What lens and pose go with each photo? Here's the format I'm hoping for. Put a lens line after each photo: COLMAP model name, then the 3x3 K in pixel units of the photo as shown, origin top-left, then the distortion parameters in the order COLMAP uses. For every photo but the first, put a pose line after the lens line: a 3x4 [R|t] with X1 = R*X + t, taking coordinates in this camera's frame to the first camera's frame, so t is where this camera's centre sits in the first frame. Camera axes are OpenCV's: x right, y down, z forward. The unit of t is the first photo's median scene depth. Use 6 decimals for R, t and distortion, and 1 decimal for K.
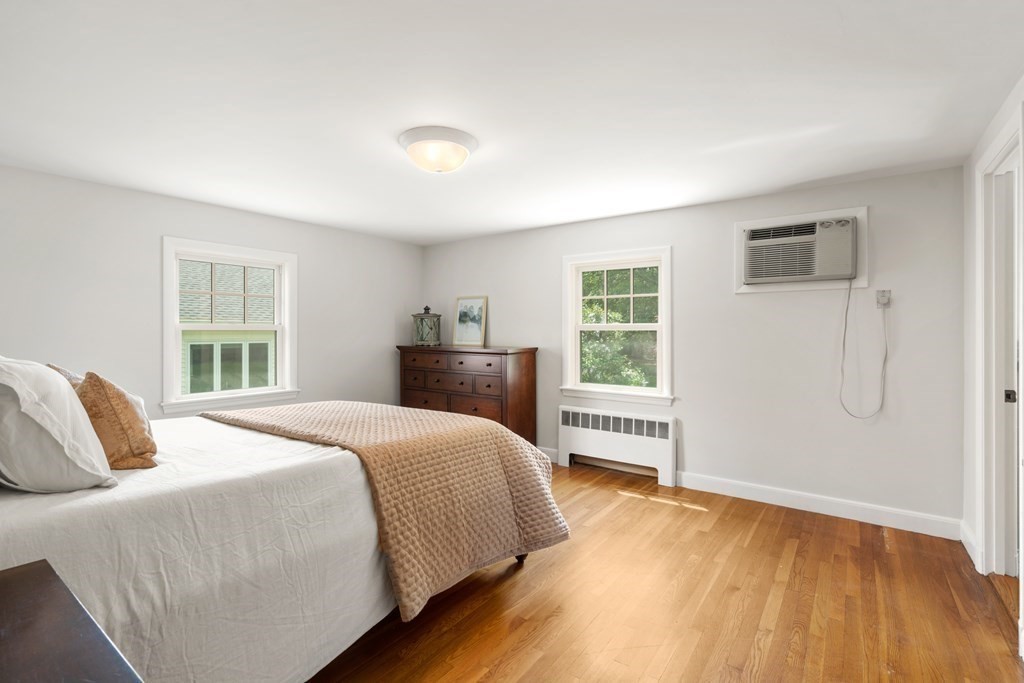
lens RADIAL K [[475.0, 0, 515.0], [0, 475.0, 342.0], [0, 0, 1]] dist [-0.002140, 0.001334]
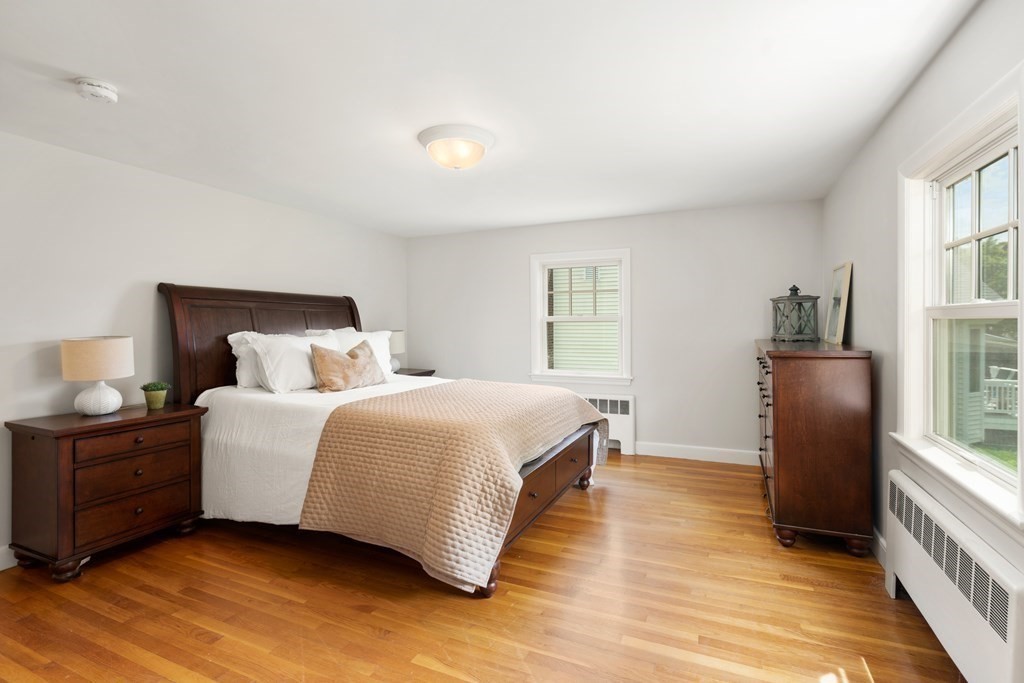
lens RADIAL K [[475.0, 0, 511.3], [0, 475.0, 330.6], [0, 0, 1]] dist [-0.001380, 0.000389]
pose [[0.210207, 0.015691, -0.977531, 0.591650], [-0.012890, 0.999829, 0.013277, -0.015836], [0.977572, 0.009809, 0.210374, 0.601803]]
